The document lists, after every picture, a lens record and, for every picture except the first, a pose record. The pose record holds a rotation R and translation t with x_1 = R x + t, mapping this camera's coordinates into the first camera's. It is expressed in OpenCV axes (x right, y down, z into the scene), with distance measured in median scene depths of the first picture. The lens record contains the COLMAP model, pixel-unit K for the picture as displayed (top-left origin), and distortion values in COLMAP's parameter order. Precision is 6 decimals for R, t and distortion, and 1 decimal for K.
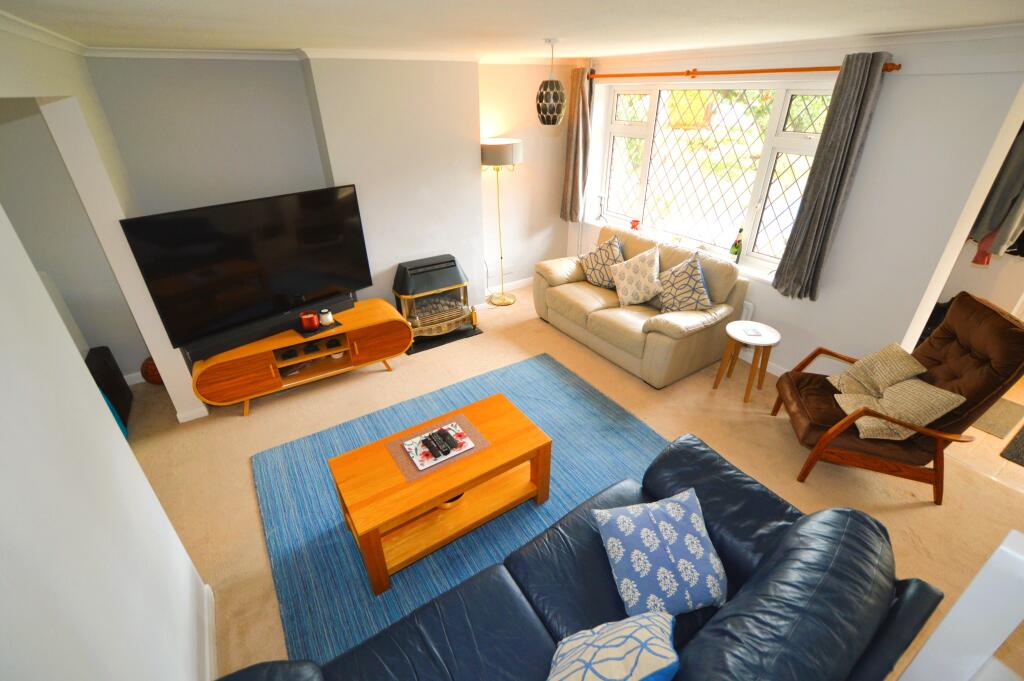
lens RADIAL K [[446.0, 0, 517.9], [0, 446.0, 336.2], [0, 0, 1]] dist [-0.002244, -0.000350]
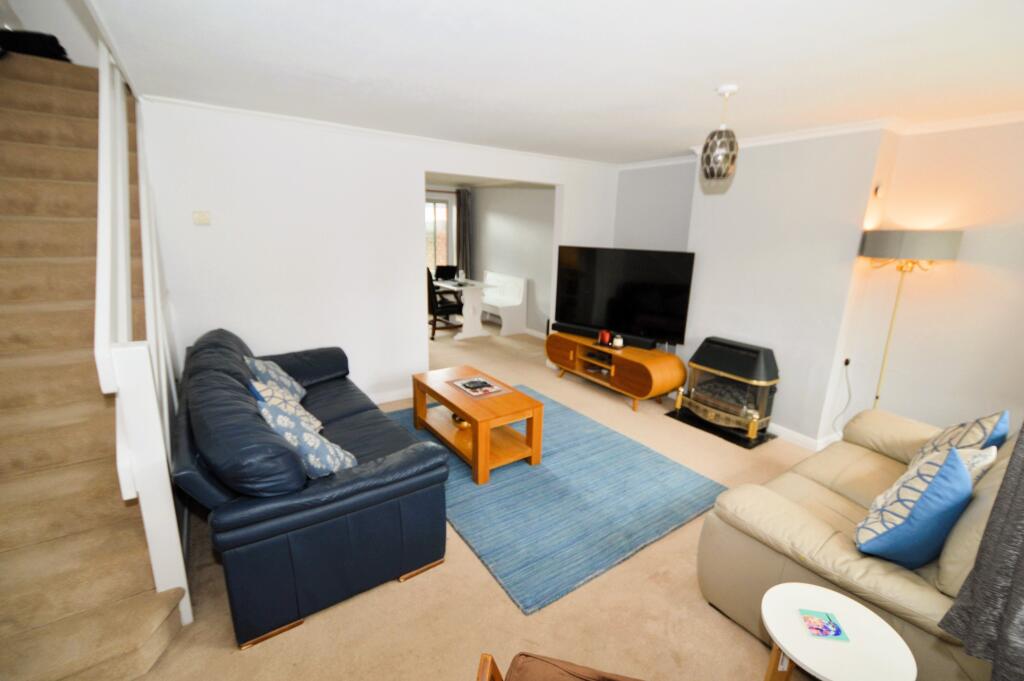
lens RADIAL K [[446.0, 0, 517.9], [0, 446.0, 336.2], [0, 0, 1]] dist [-0.002244, -0.000350]
pose [[0.028691, 0.235985, -0.971333, 0.758550], [-0.505768, 0.841593, 0.189526, -0.145596], [0.862192, 0.485832, 0.143500, 0.545777]]
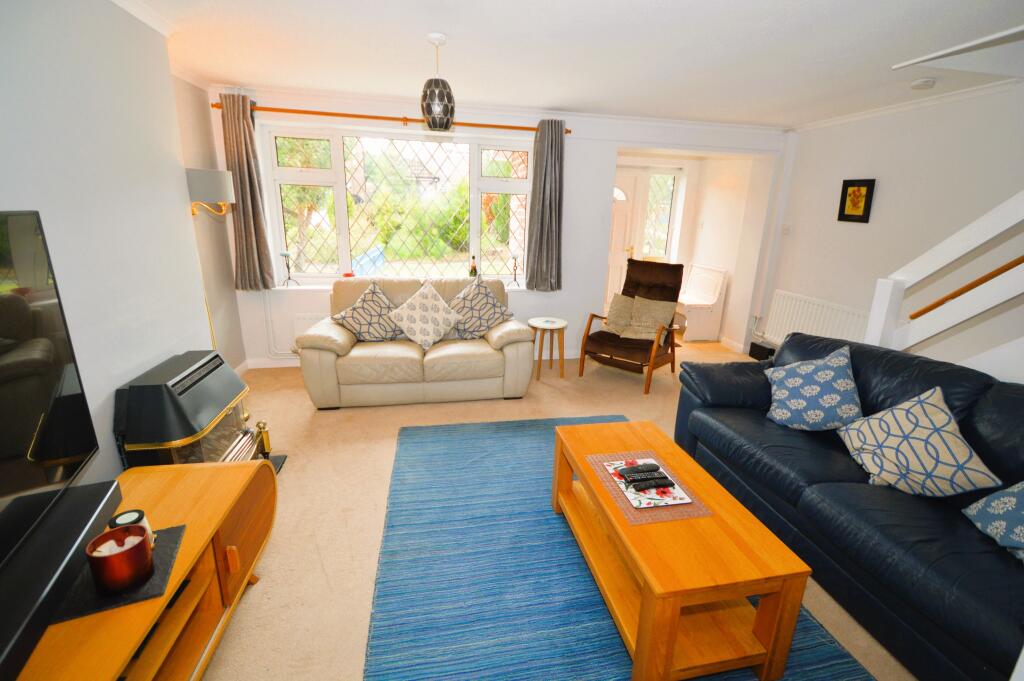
lens RADIAL K [[446.0, 0, 517.9], [0, 446.0, 336.2], [0, 0, 1]] dist [-0.002244, -0.000350]
pose [[0.374489, -0.231785, 0.897794, -0.575679], [0.416228, 0.907238, 0.060606, -0.076743], [-0.828560, 0.350991, 0.436226, 0.493334]]
